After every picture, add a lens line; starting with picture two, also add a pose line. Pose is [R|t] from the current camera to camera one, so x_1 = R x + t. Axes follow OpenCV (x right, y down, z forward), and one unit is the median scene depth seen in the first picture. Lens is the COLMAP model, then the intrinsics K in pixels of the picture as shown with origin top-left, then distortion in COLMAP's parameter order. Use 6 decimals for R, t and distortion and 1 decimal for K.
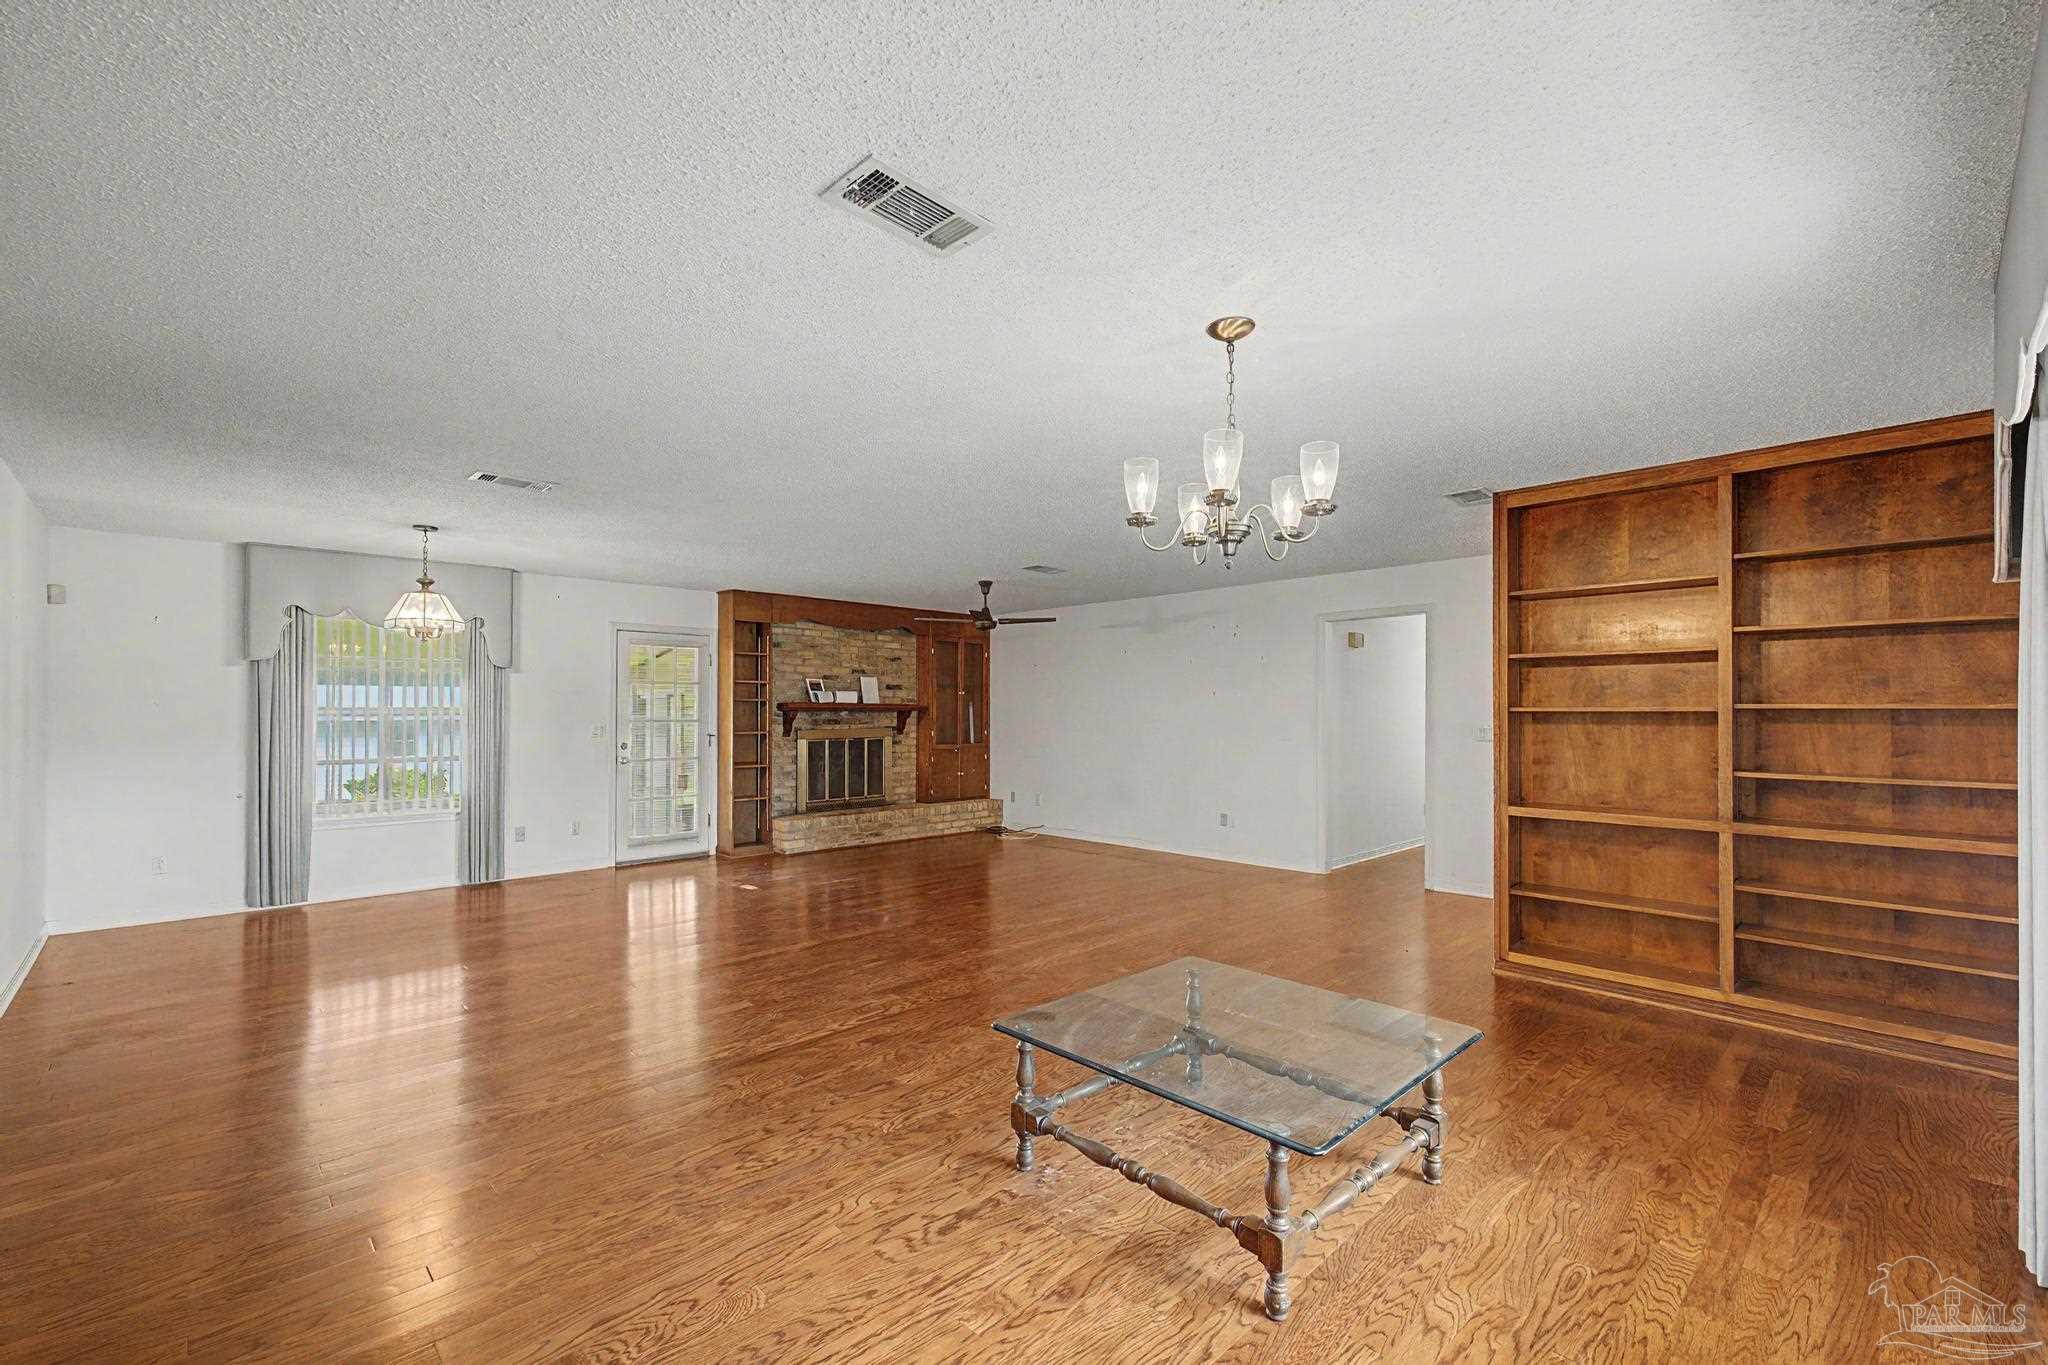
lens RADIAL K [[864.0, 0, 1020.2], [0, 864.0, 704.4], [0, 0, 1]] dist [0.000336, -0.000038]
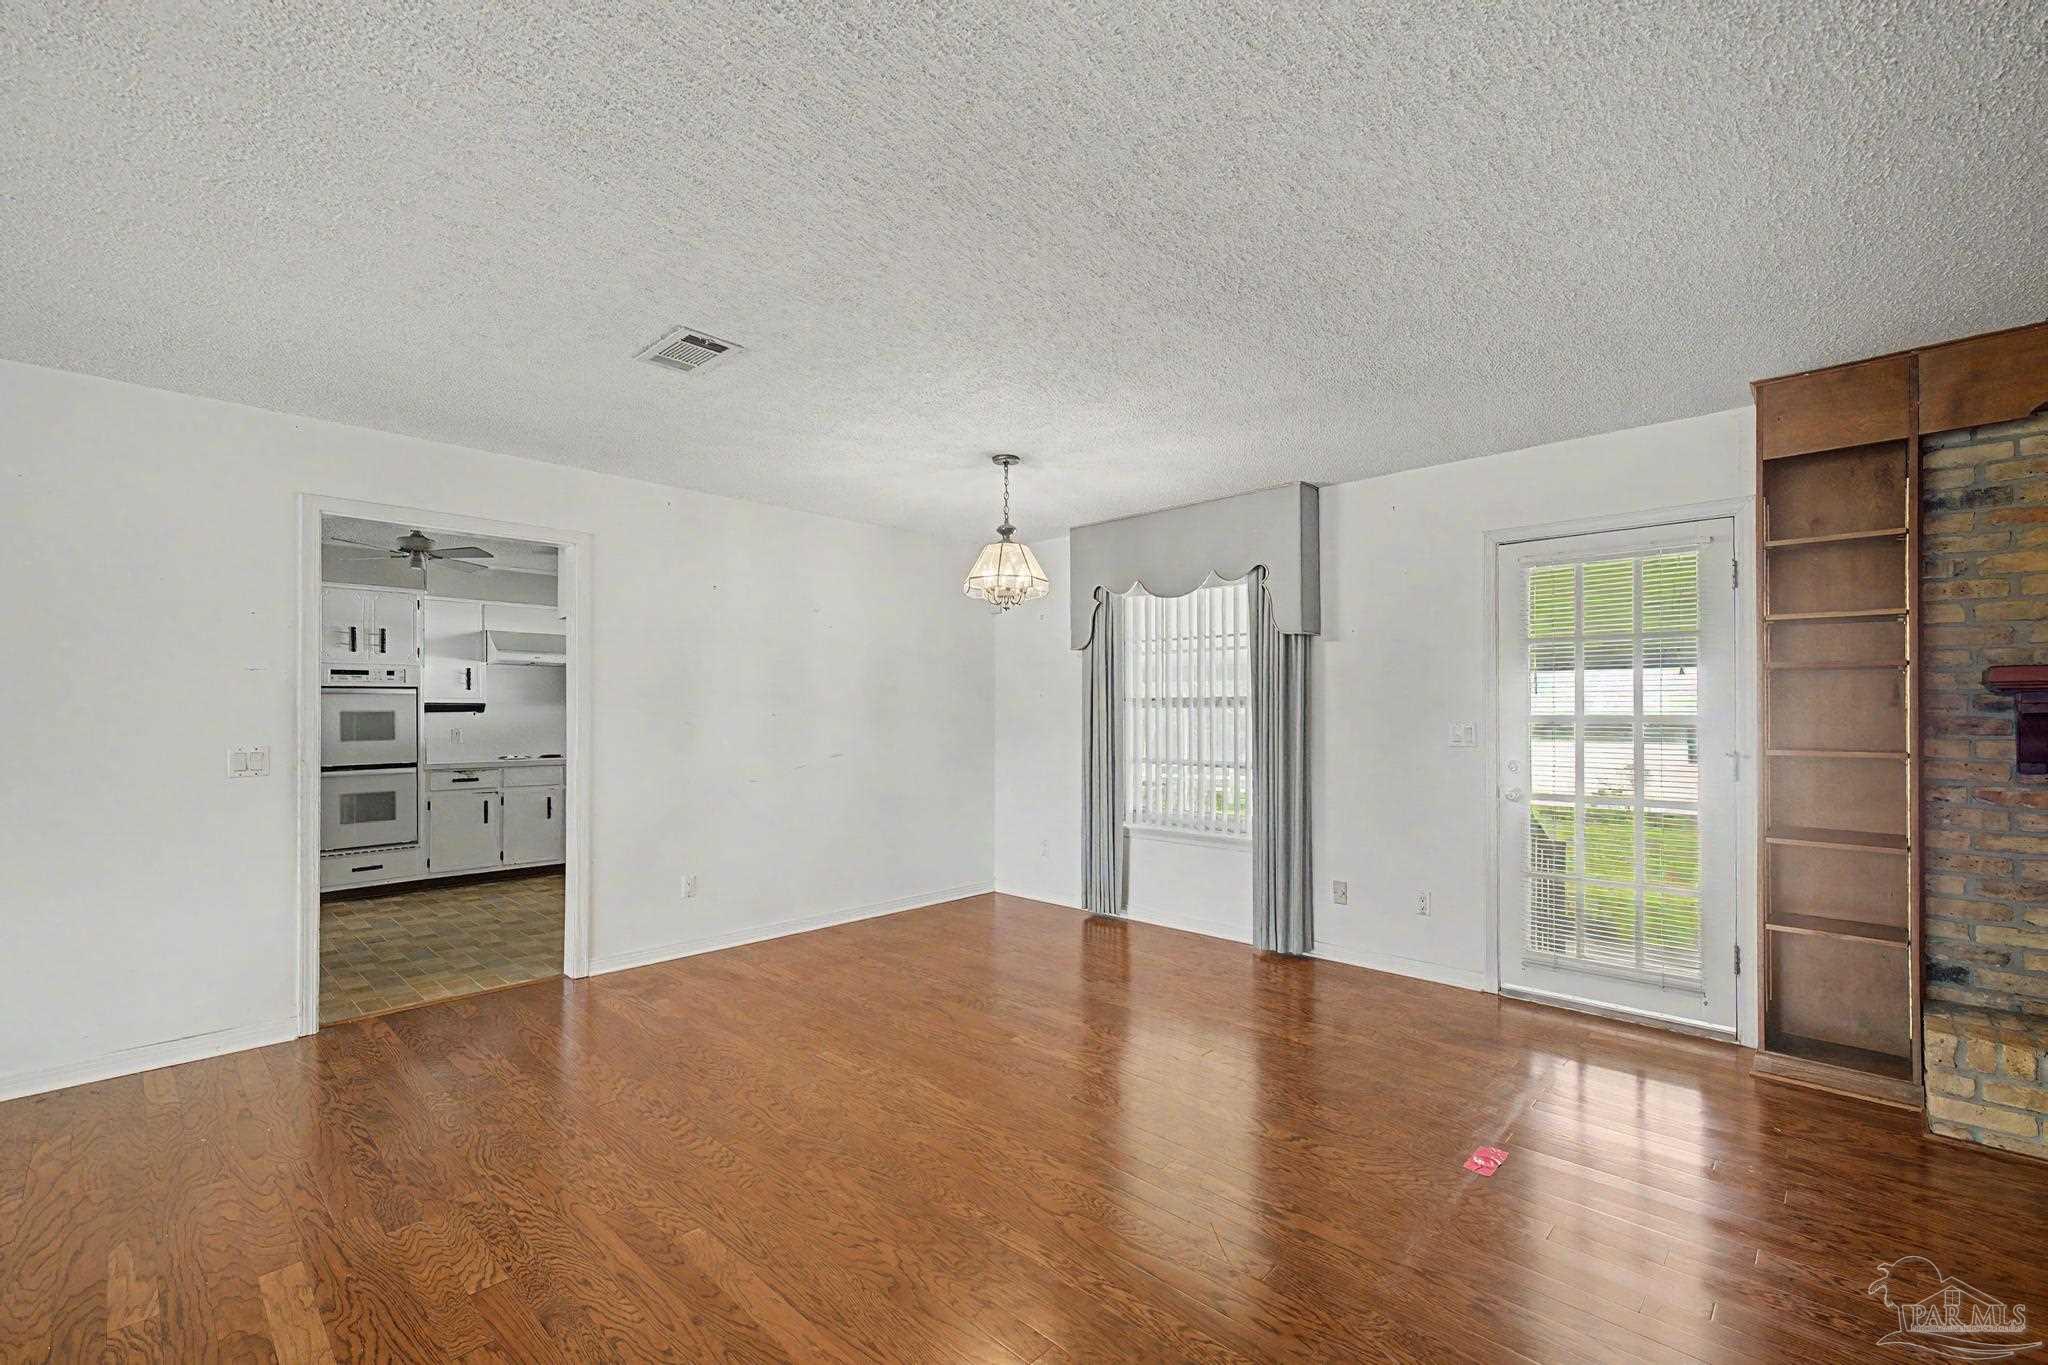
lens RADIAL K [[864.0, 0, 1020.2], [0, 864.0, 704.4], [0, 0, 1]] dist [0.000336, -0.000038]
pose [[0.003535, -0.004365, -0.999984, 0.059492], [0.003605, 0.999984, -0.004352, 0.012542], [0.999987, -0.003589, 0.003551, 0.783973]]
